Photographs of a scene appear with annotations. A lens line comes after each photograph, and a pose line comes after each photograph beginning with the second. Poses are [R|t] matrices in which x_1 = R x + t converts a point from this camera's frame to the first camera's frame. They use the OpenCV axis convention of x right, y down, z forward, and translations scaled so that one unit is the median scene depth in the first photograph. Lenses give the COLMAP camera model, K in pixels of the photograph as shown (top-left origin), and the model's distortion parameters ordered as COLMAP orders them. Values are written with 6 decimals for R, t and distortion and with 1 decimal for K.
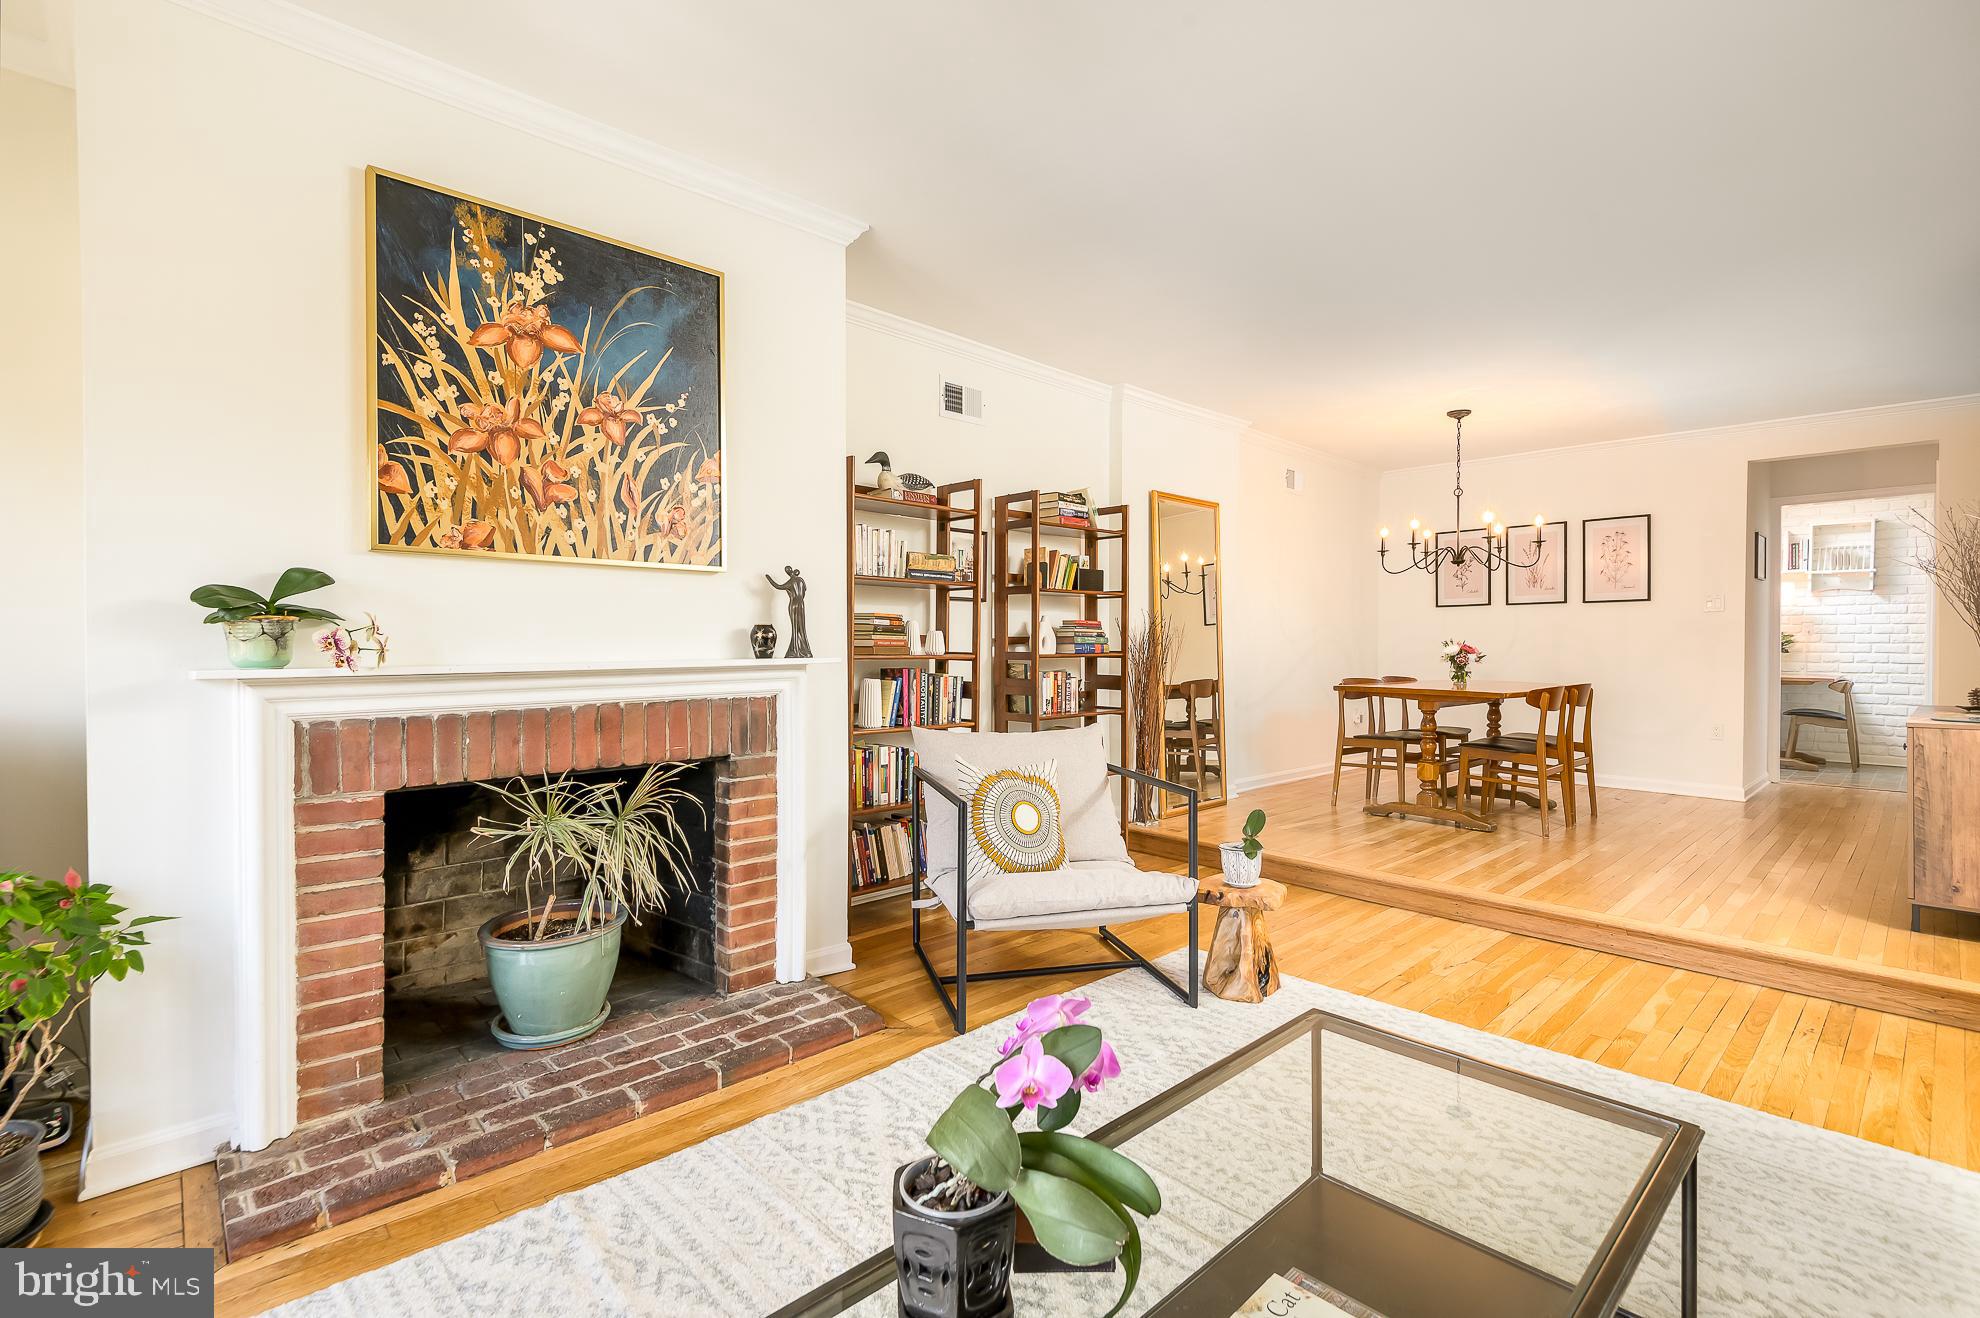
lens RADIAL K [[904.7, 0, 986.4], [0, 904.7, 662.6], [0, 0, 1]] dist [0.002596, 0.000251]
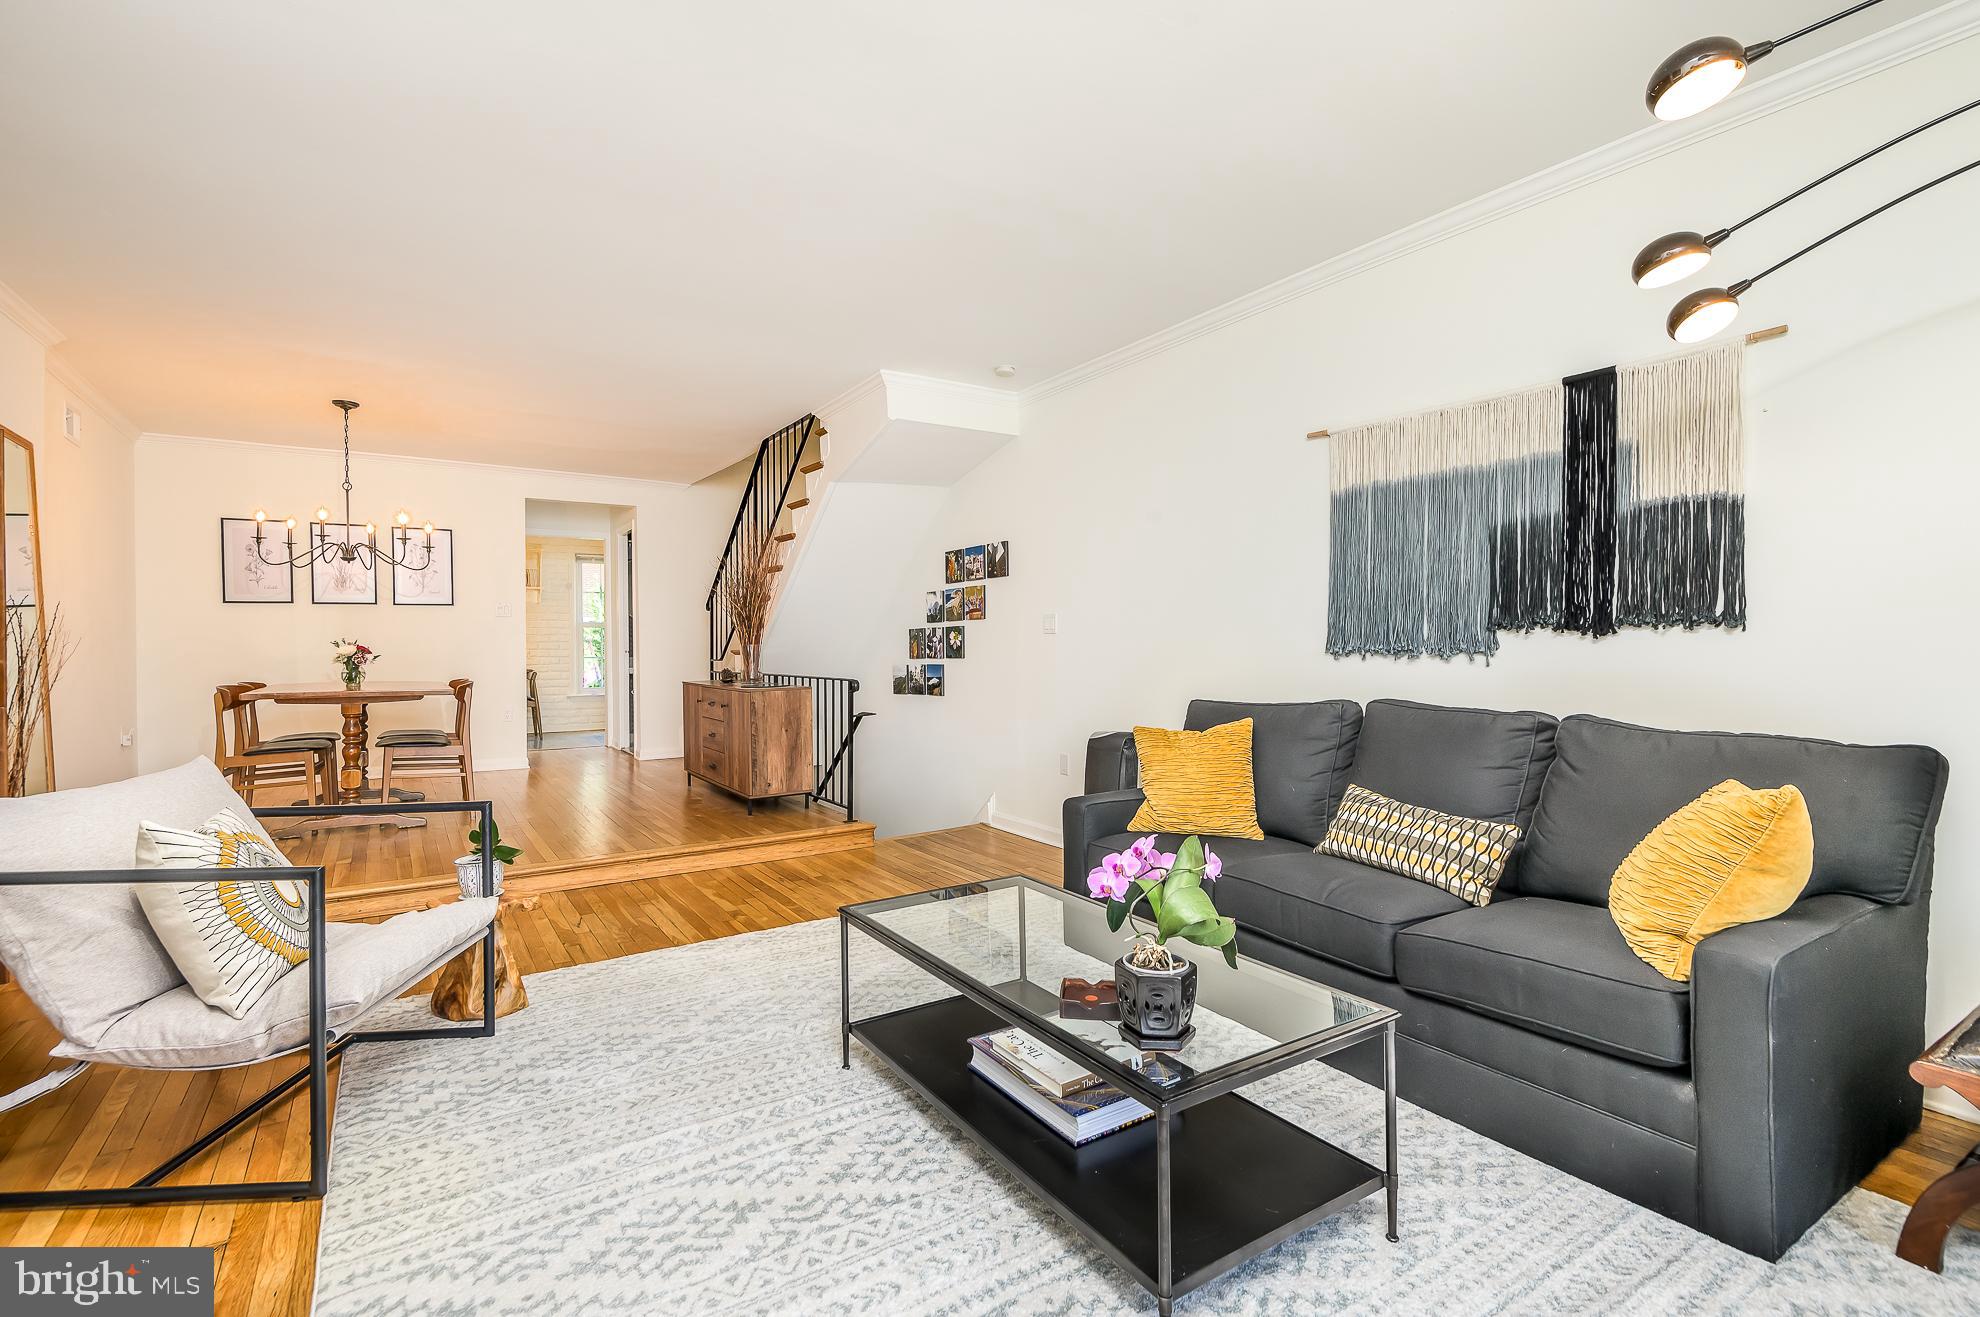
lens RADIAL K [[904.7, 0, 982.9], [0, 904.7, 648.6], [0, 0, 1]] dist [0.002596, 0.000251]
pose [[0.178030, -0.010399, 0.983970, -0.547900], [0.028003, 0.999593, 0.005498, -0.004065], [-0.983626, 0.026576, 0.178249, 0.305842]]
